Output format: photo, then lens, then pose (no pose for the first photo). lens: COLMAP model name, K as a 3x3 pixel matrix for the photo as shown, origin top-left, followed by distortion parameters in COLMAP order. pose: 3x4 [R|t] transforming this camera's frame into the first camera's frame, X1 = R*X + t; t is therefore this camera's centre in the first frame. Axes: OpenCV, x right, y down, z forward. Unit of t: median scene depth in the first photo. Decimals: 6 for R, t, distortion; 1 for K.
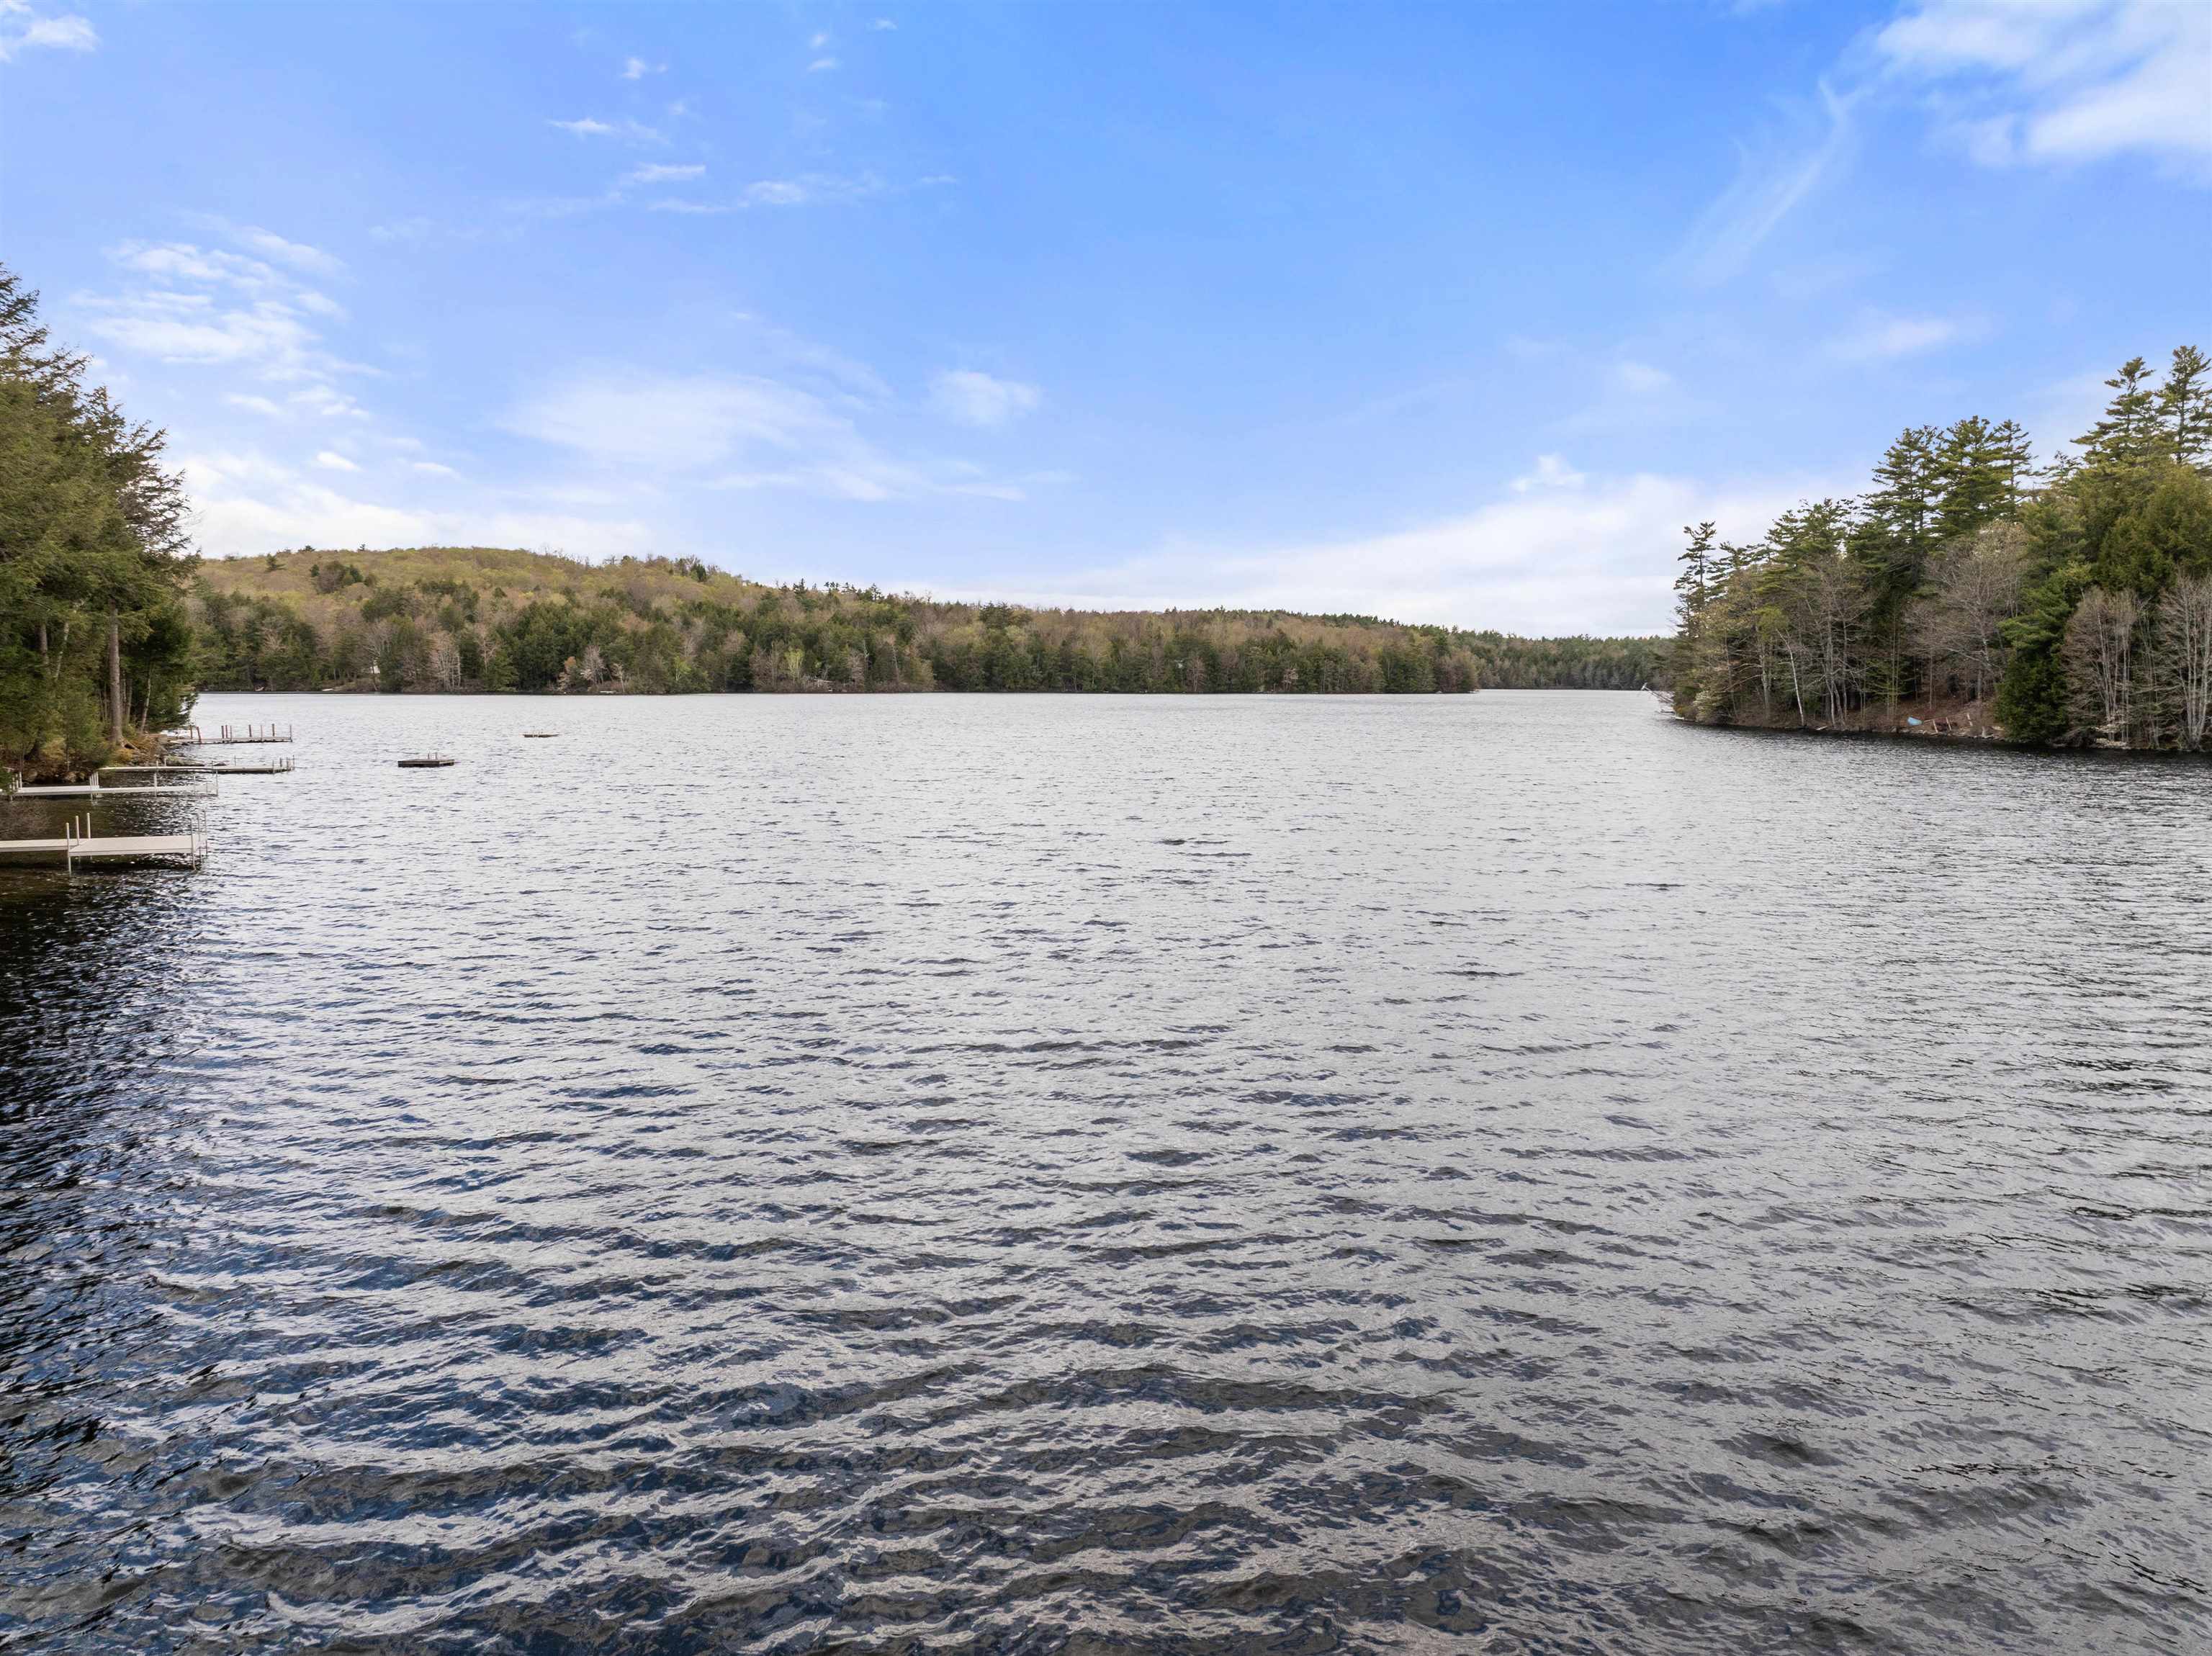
lens RADIAL K [[1573.3, 0, 1103.7], [0, 1573.3, 808.9], [0, 0, 1]] dist [-0.038171, 0.016919]
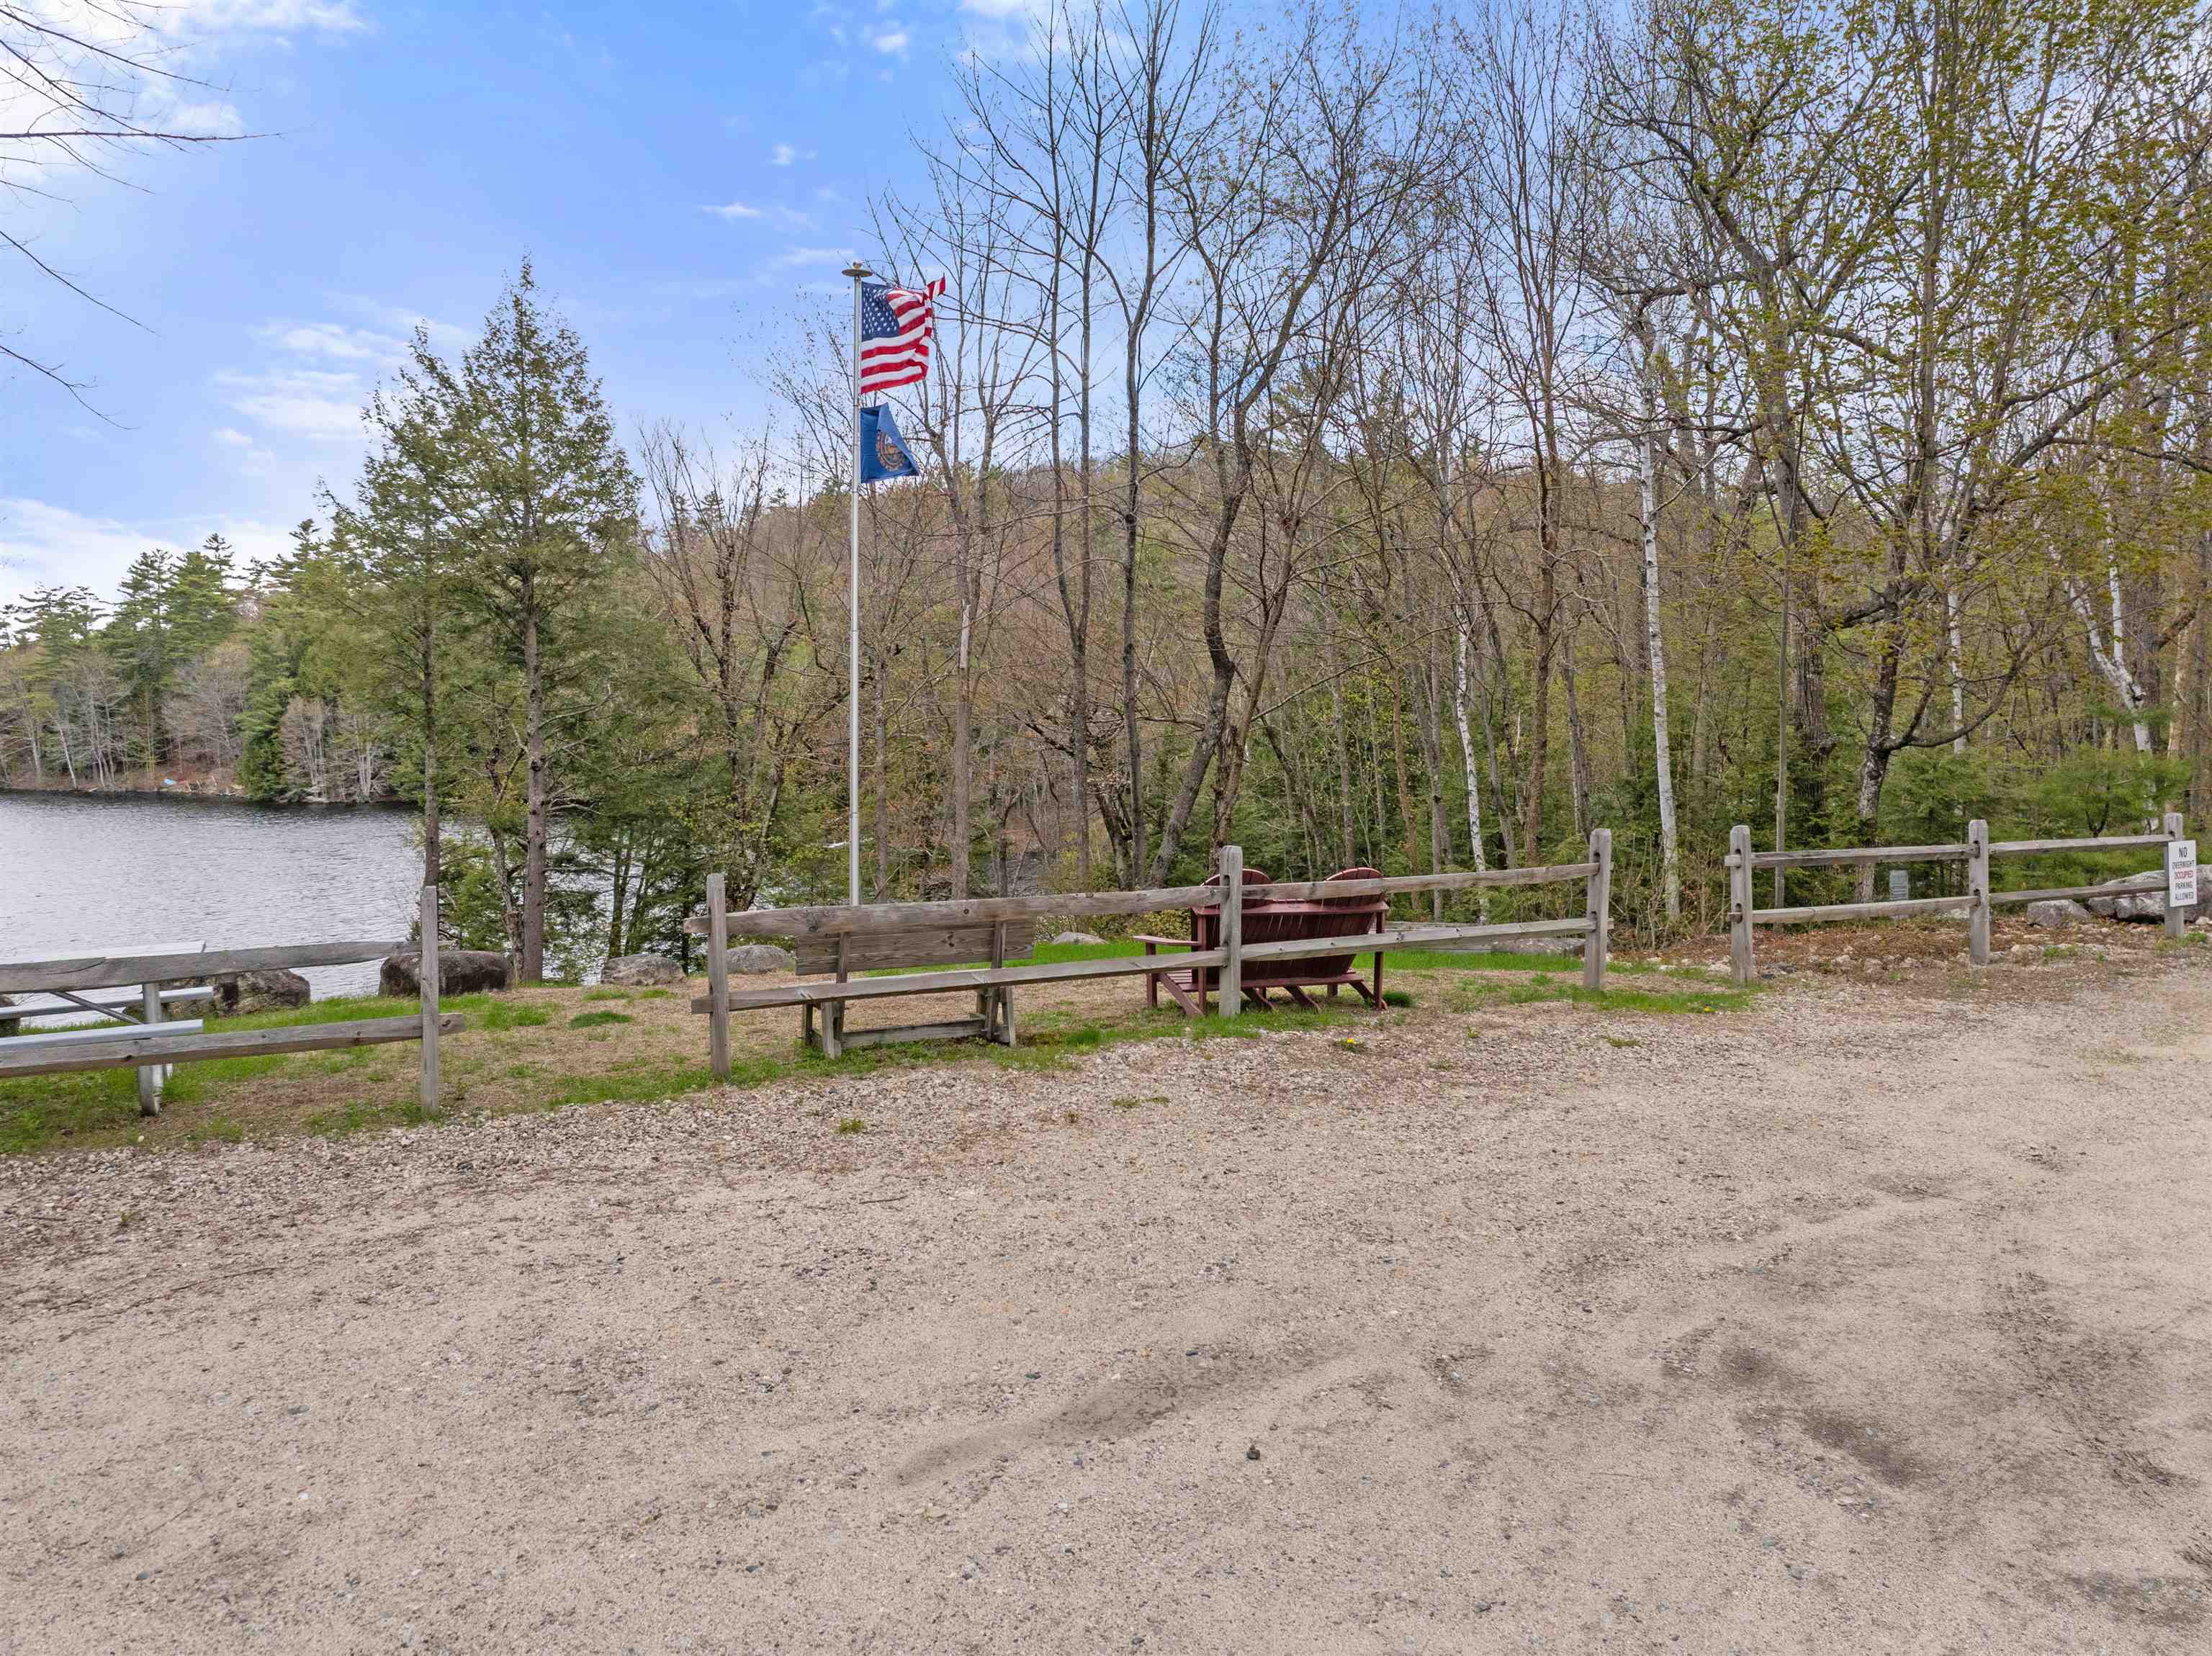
lens RADIAL K [[1573.3, 0, 1102.6], [0, 1573.3, 817.8], [0, 0, 1]] dist [-0.038171, 0.016919]
pose [[0.499724, -0.068194, 0.863496, -0.232991], [0.072225, 0.996705, 0.036915, -0.019890], [-0.863168, 0.043919, 0.503003, -0.351384]]
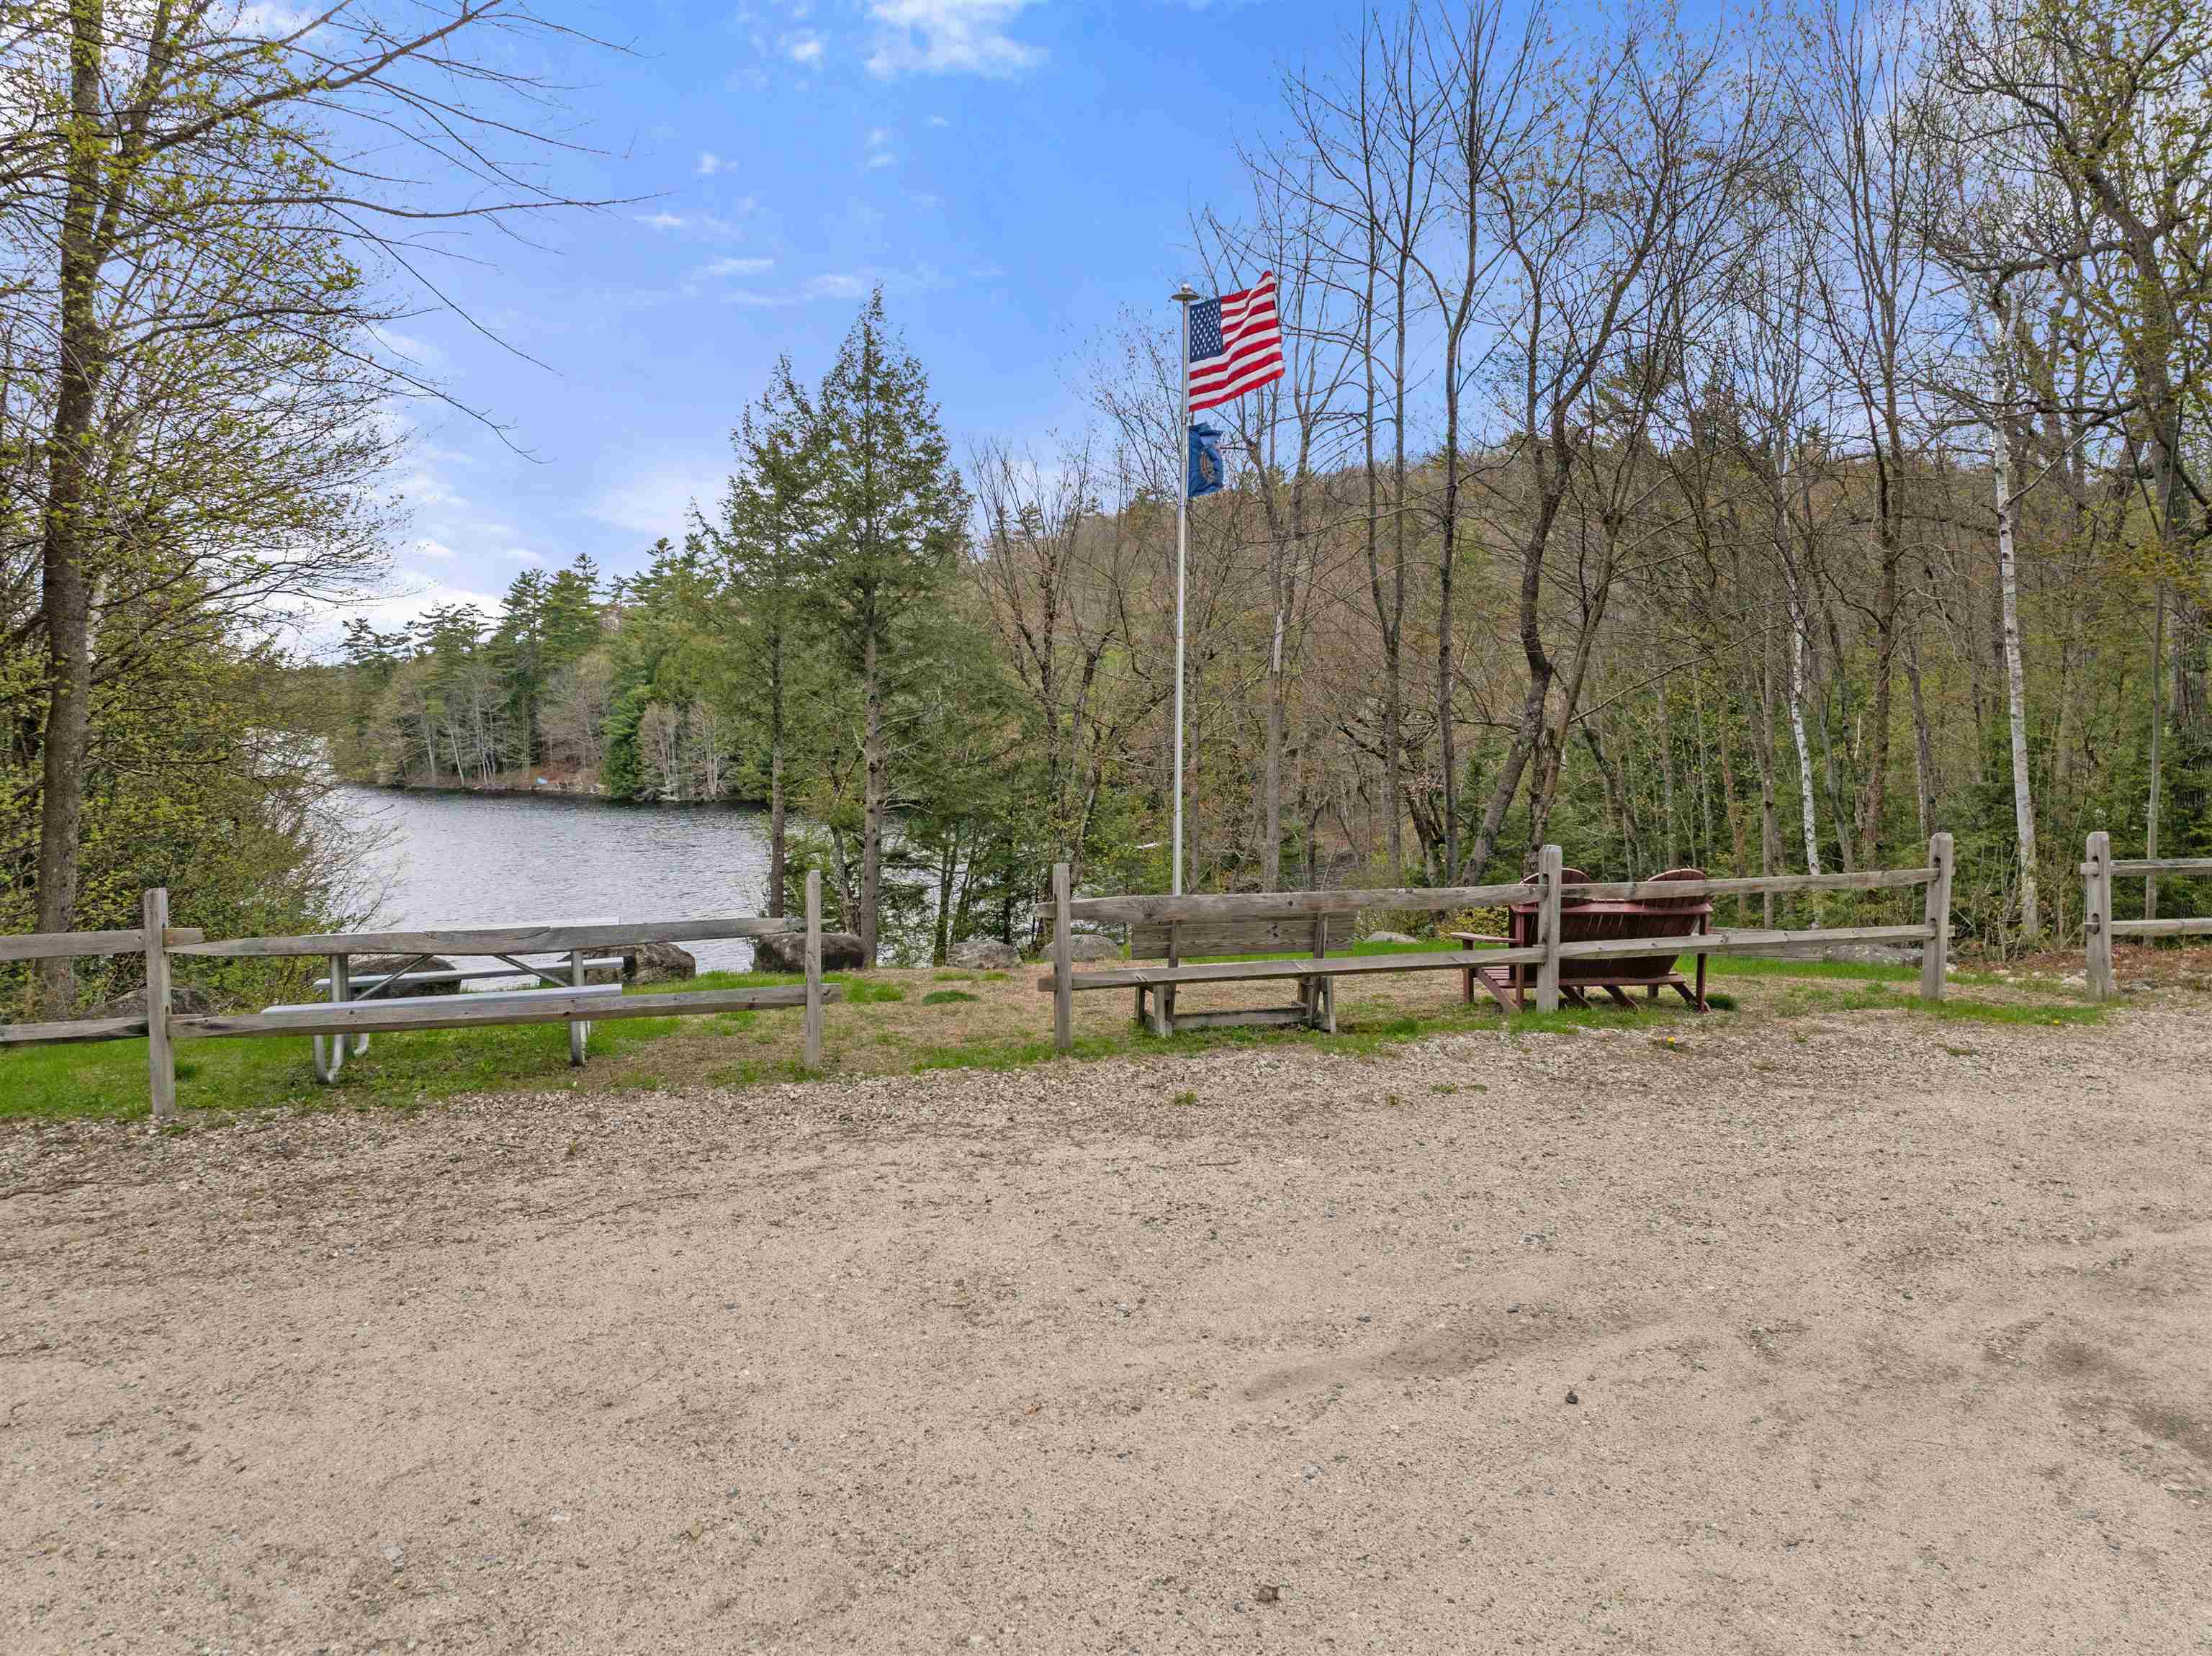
lens RADIAL K [[1573.3, 0, 1115.9], [0, 1573.3, 810.9], [0, 0, 1]] dist [-0.038171, 0.016919]
pose [[0.651374, -0.057563, 0.756571, -0.240300], [0.068316, 0.997518, 0.017077, -0.019581], [-0.755675, 0.040562, 0.653689, -0.354342]]
